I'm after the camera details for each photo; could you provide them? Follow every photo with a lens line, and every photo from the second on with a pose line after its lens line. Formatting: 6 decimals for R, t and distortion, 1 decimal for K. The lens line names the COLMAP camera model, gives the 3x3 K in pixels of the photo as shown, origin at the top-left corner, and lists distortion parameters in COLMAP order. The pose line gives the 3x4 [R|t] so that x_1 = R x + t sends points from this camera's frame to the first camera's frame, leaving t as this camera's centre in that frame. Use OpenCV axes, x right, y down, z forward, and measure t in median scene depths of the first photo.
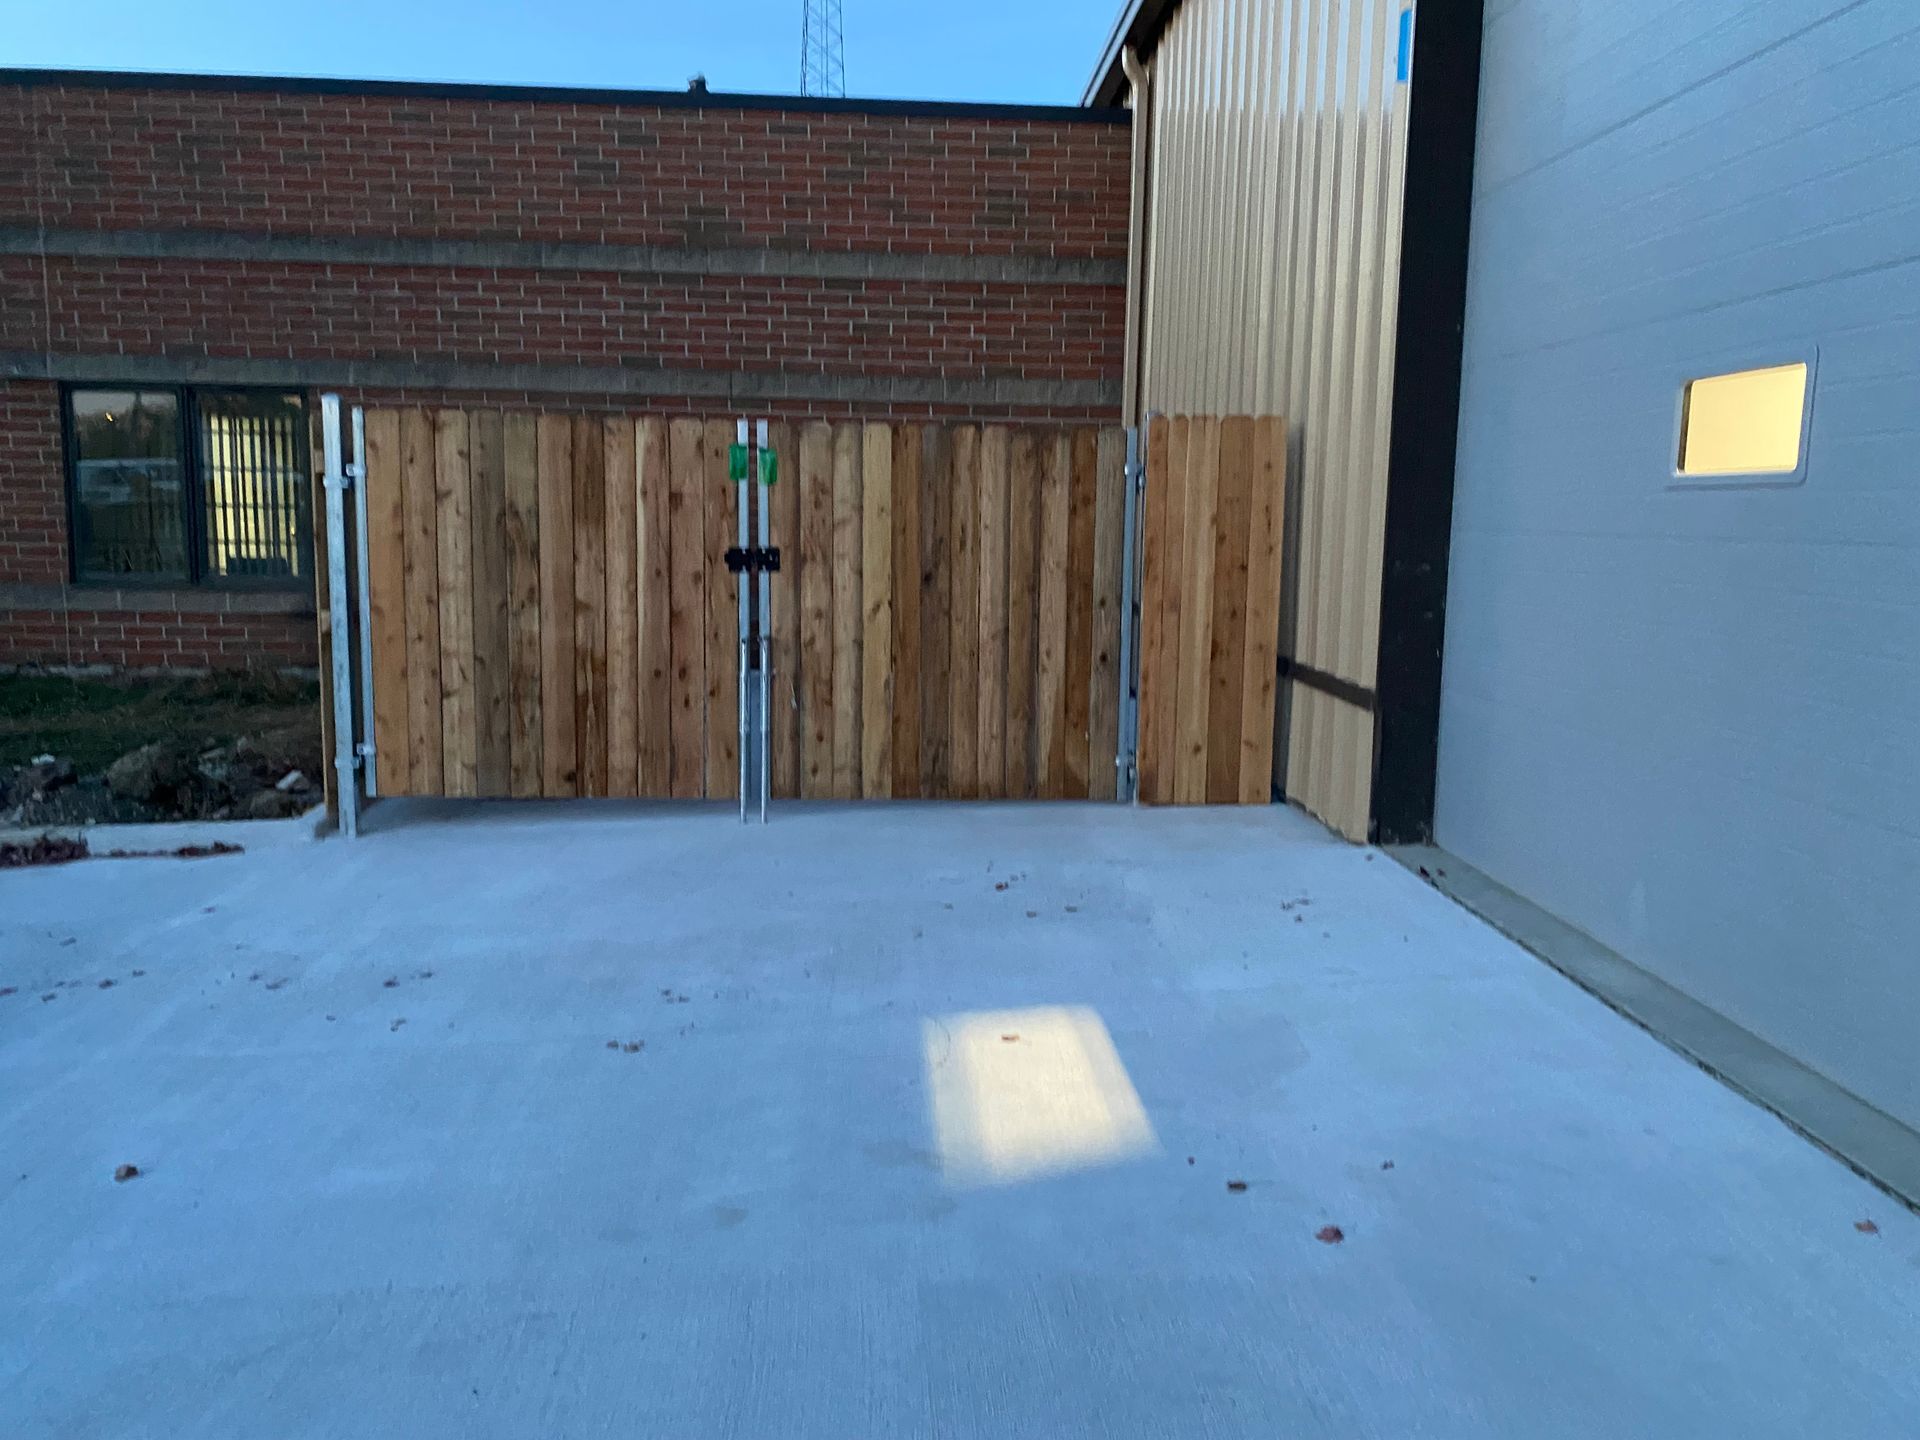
lens RADIAL K [[1363.7, 0, 1033.8], [0, 1363.7, 698.5], [0, 0, 1]] dist [0.061166, -0.072223]
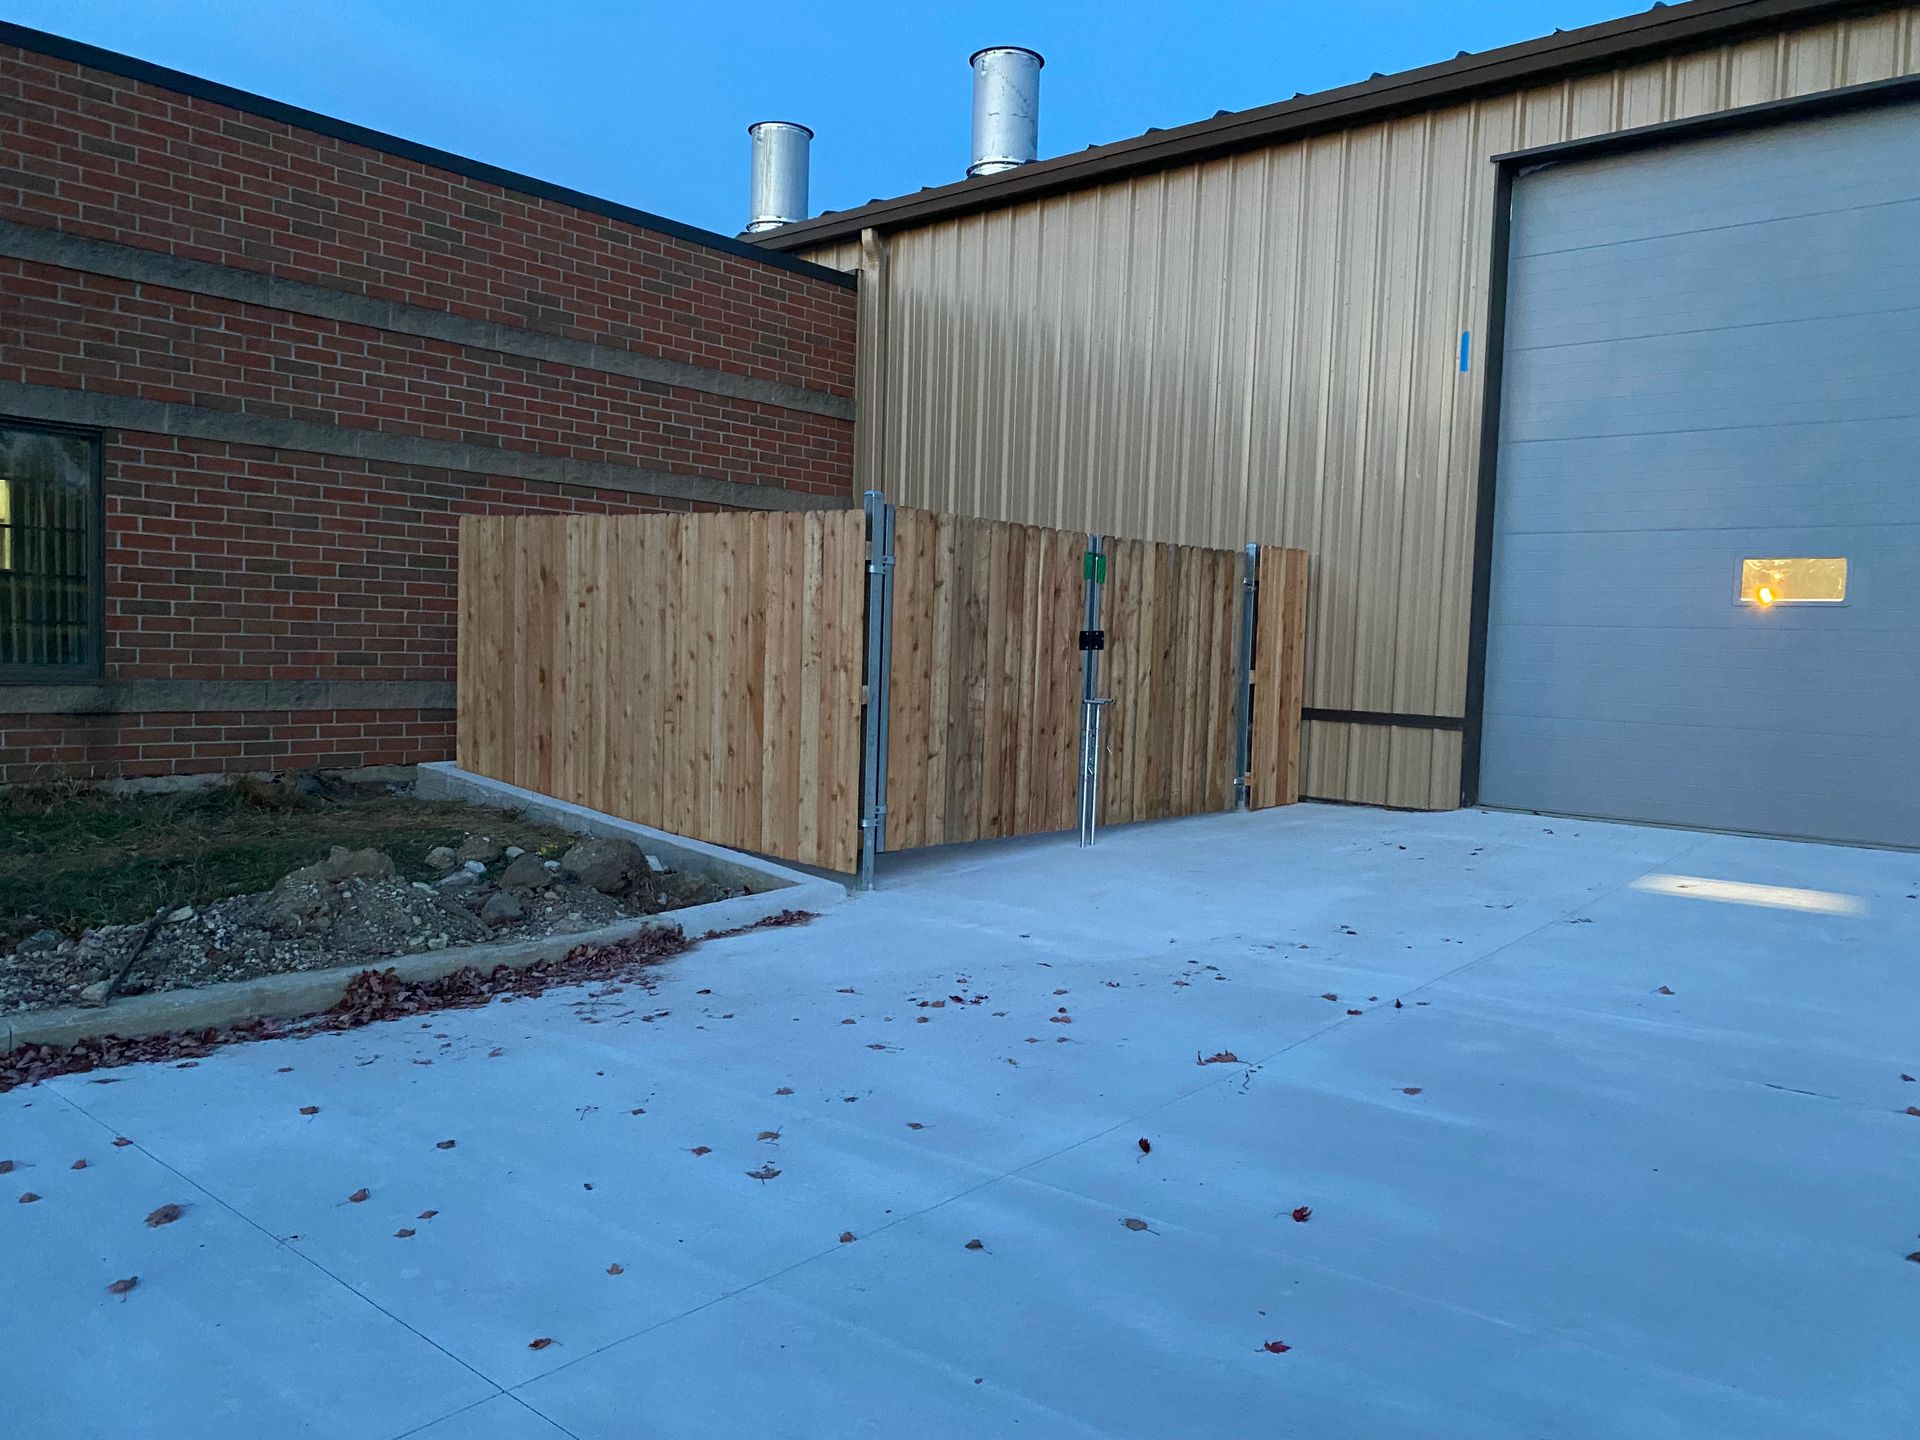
lens RADIAL K [[1363.7, 0, 939.4], [0, 1363.7, 717.8], [0, 0, 1]] dist [0.061166, -0.072223]
pose [[0.725055, -0.032587, 0.687920, -1.185950], [0.072744, 0.996916, -0.029447, -0.000997], [-0.684838, 0.071392, 0.725189, 0.165686]]
